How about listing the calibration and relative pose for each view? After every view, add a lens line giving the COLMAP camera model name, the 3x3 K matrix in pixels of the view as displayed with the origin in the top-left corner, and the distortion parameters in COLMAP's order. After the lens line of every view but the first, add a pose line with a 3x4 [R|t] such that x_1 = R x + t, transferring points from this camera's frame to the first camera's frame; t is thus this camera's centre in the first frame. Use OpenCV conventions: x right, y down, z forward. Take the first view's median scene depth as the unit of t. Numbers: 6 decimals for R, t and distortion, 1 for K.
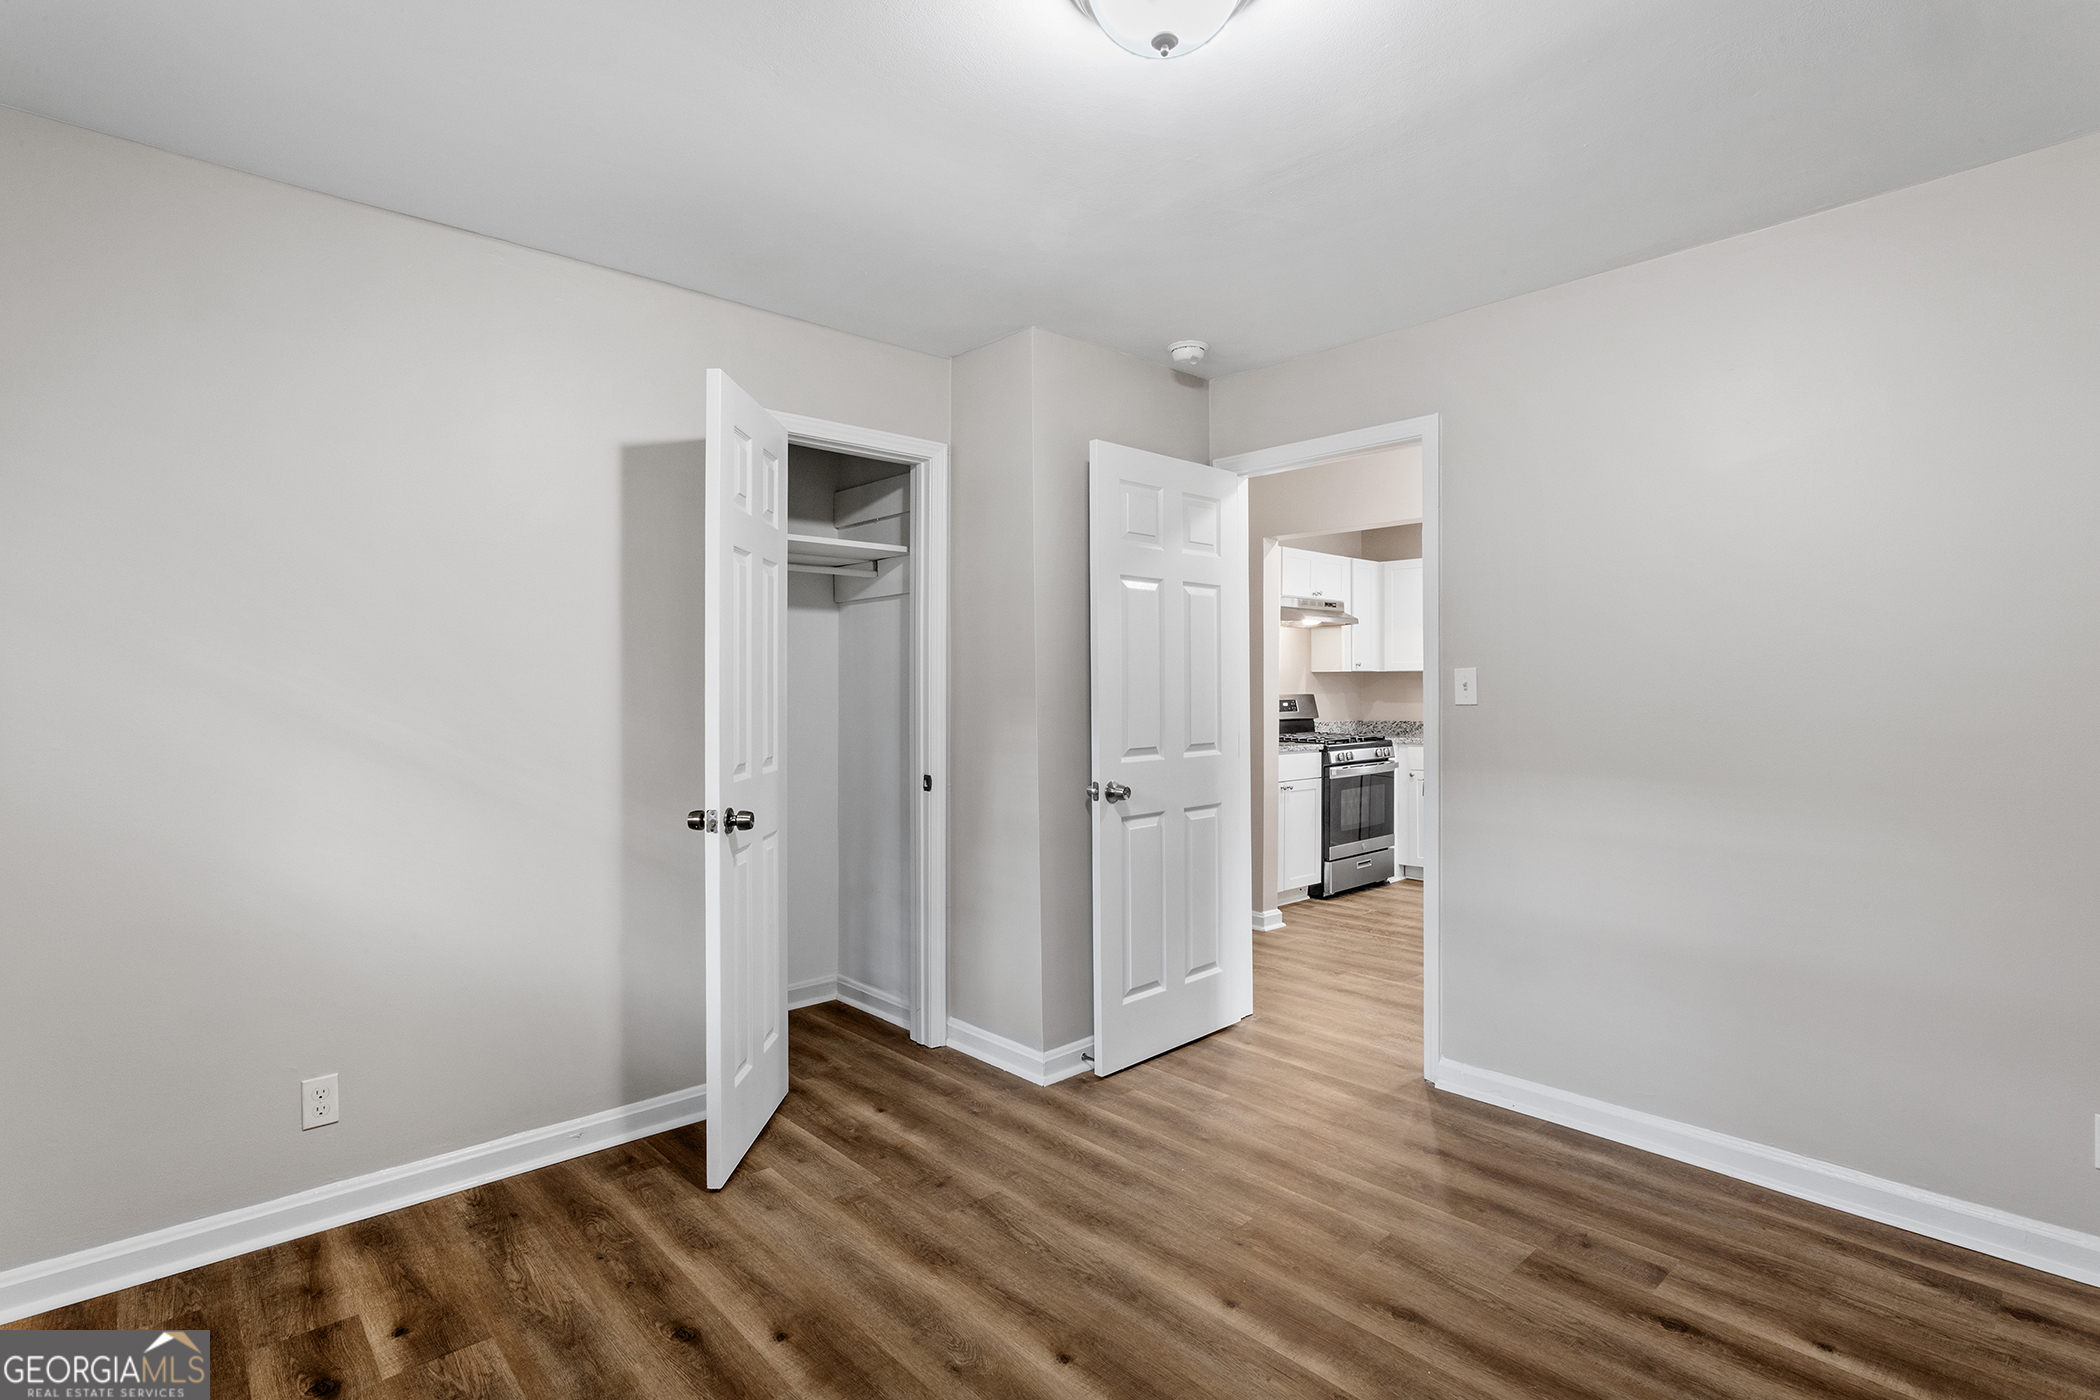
lens RADIAL K [[1010.8, 0, 1038.6], [0, 1010.8, 695.5], [0, 0, 1]] dist [-0.016399, 0.007415]
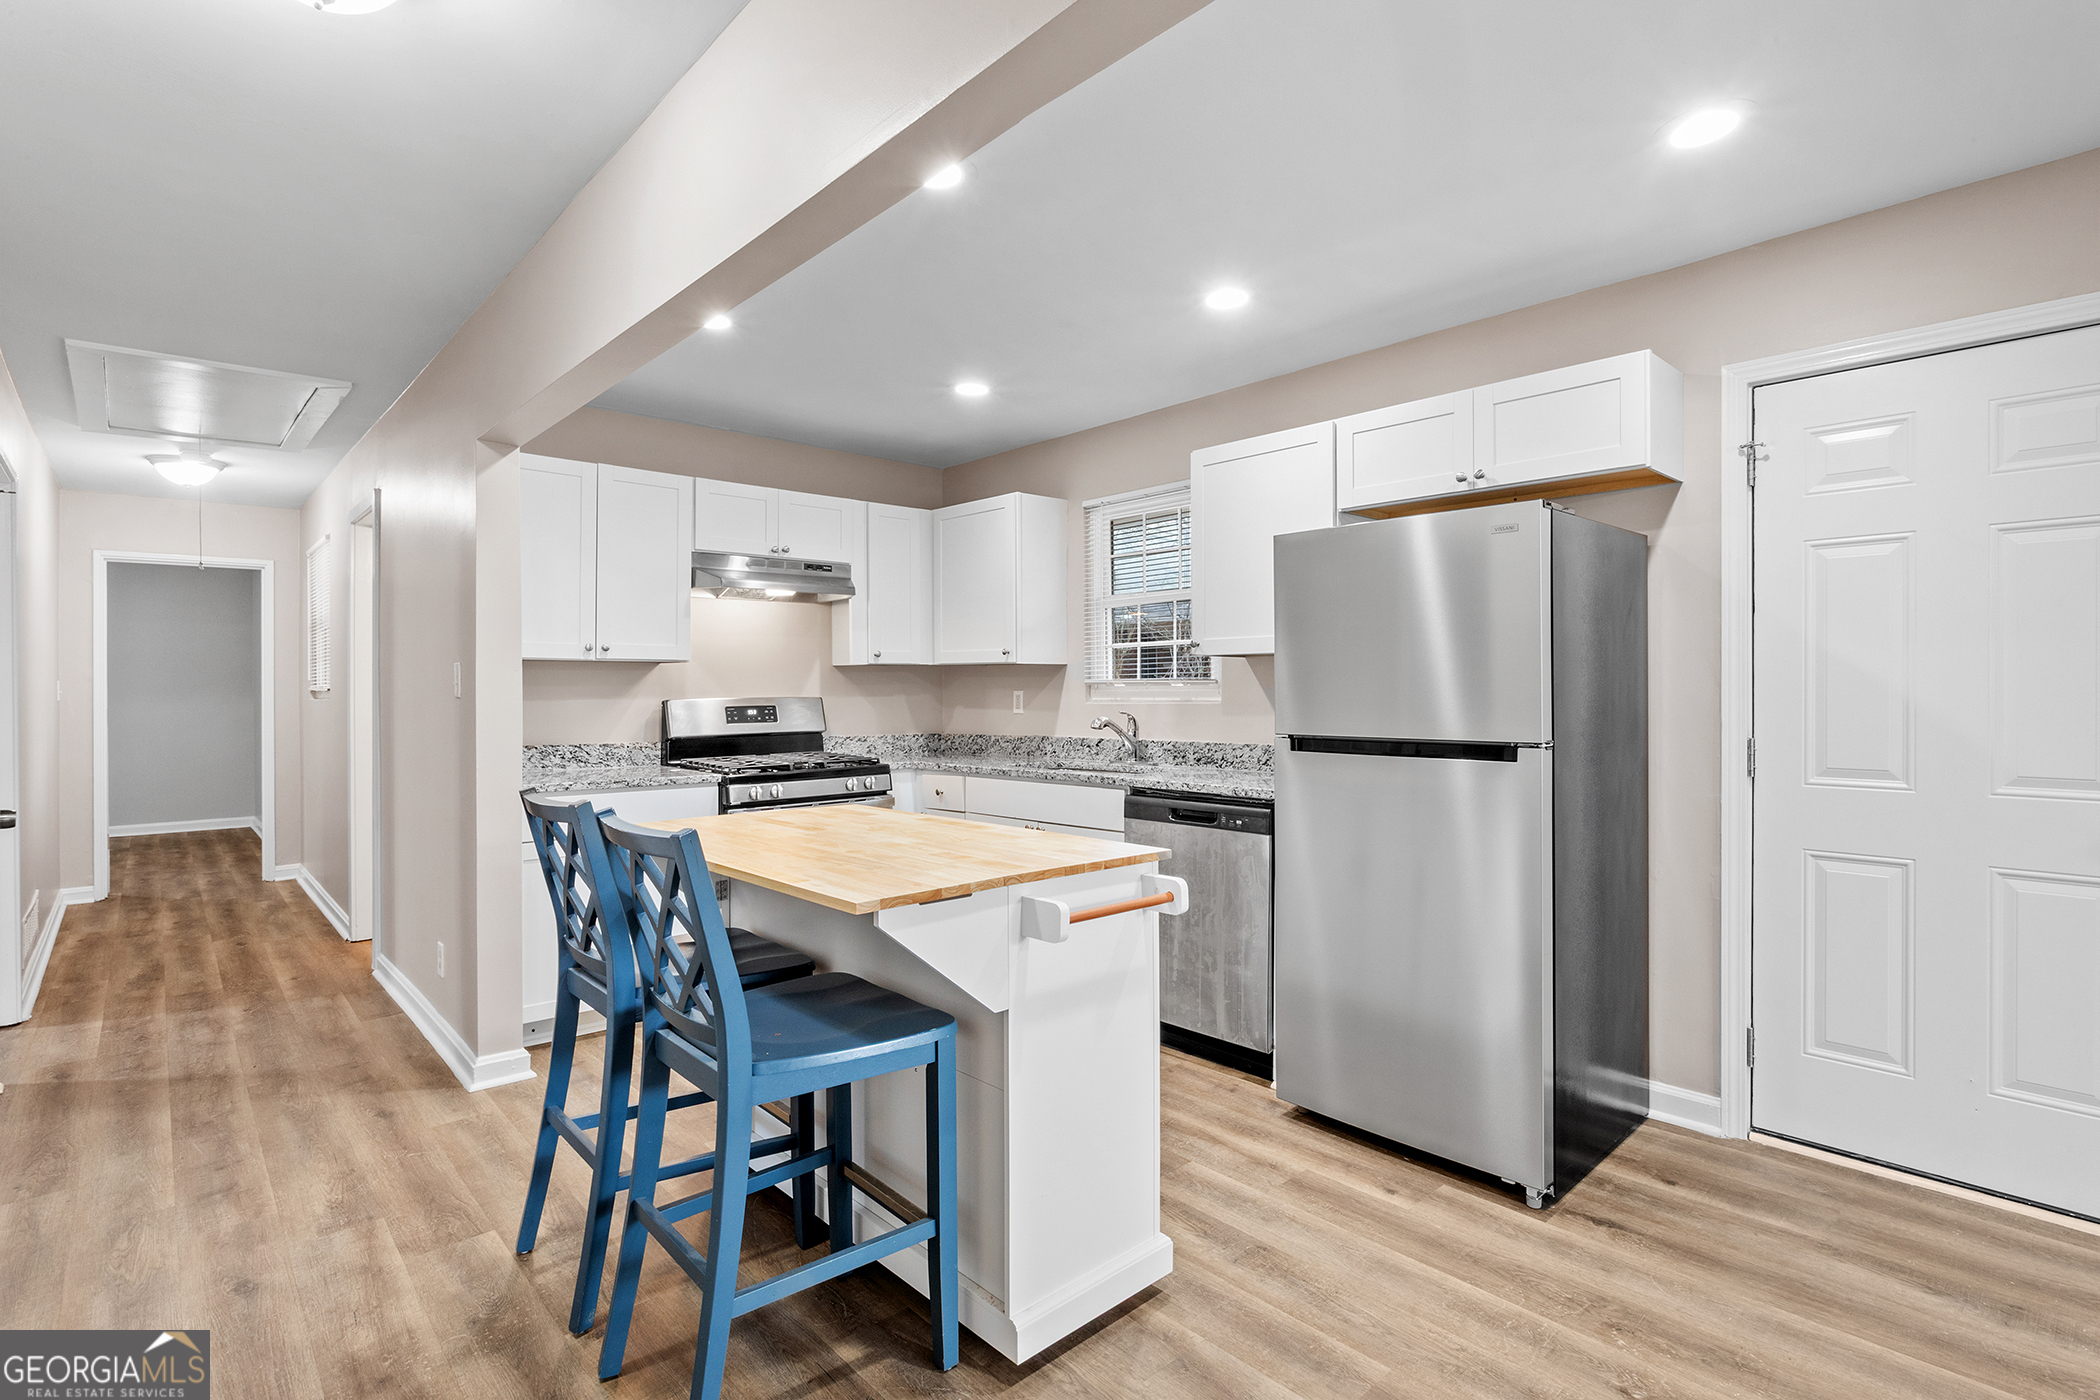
lens RADIAL K [[1010.8, 0, 1057.0], [0, 1010.8, 698.3], [0, 0, 1]] dist [-0.016399, 0.007415]
pose [[0.999937, -0.008000, 0.007898, 0.463118], [0.008004, 0.999968, -0.000475, 0.000893], [-0.007894, 0.000538, 0.999969, 0.323700]]
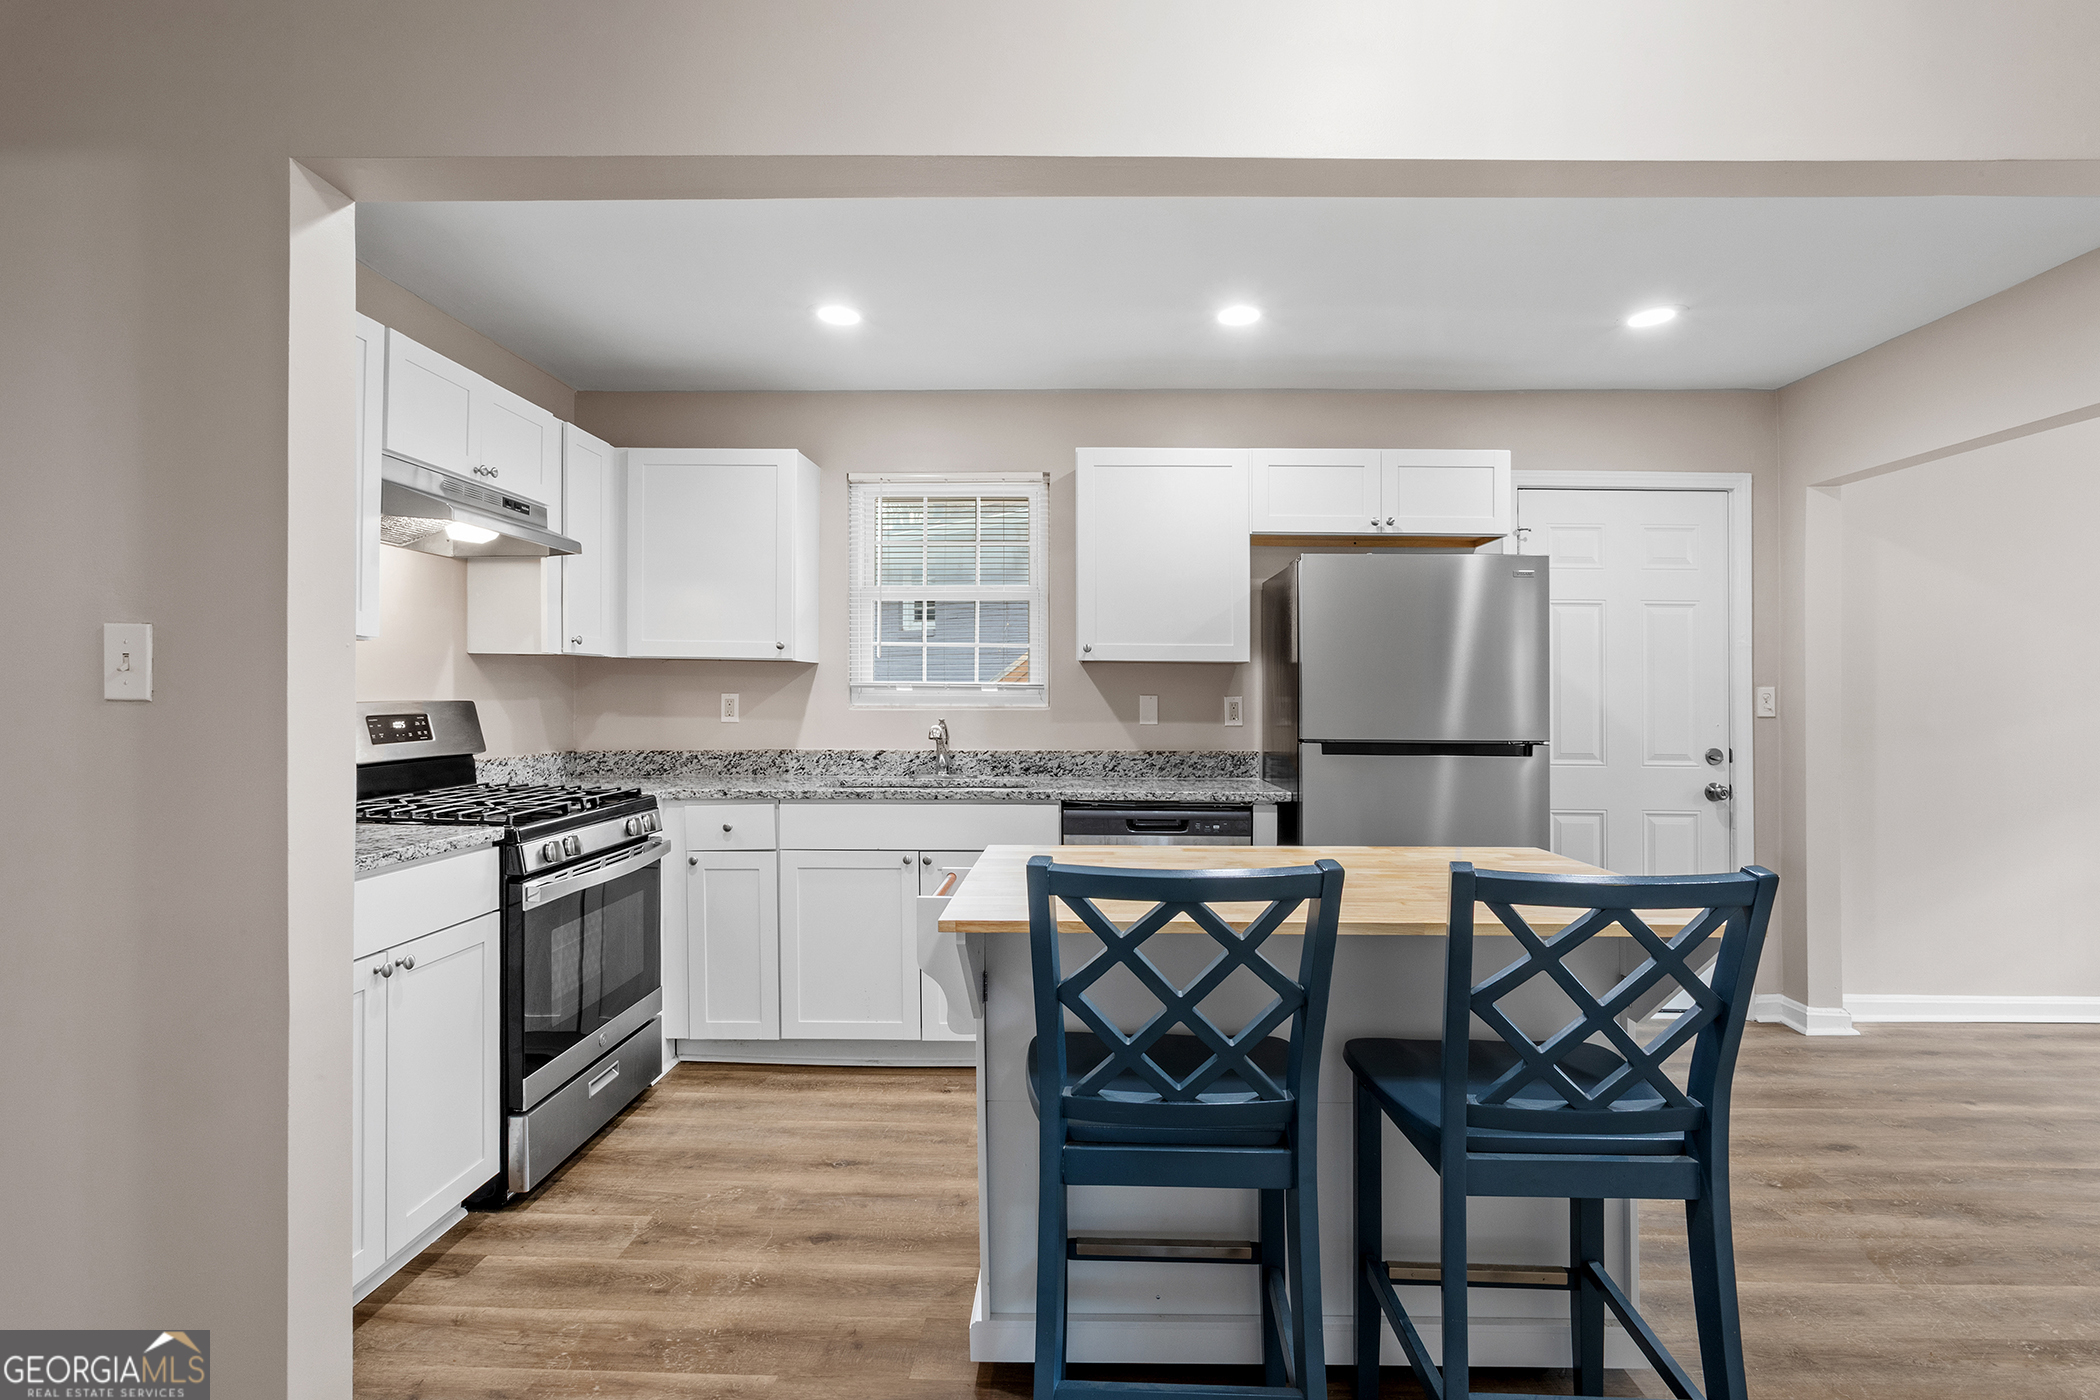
lens RADIAL K [[1010.8, 0, 1079.2], [0, 1010.8, 693.1], [0, 0, 1]] dist [-0.016399, 0.007415]
pose [[0.684346, 0.002585, 0.729153, 0.137104], [0.001750, 0.999985, -0.005188, -0.002307], [-0.729155, 0.004827, 0.684331, 0.523476]]
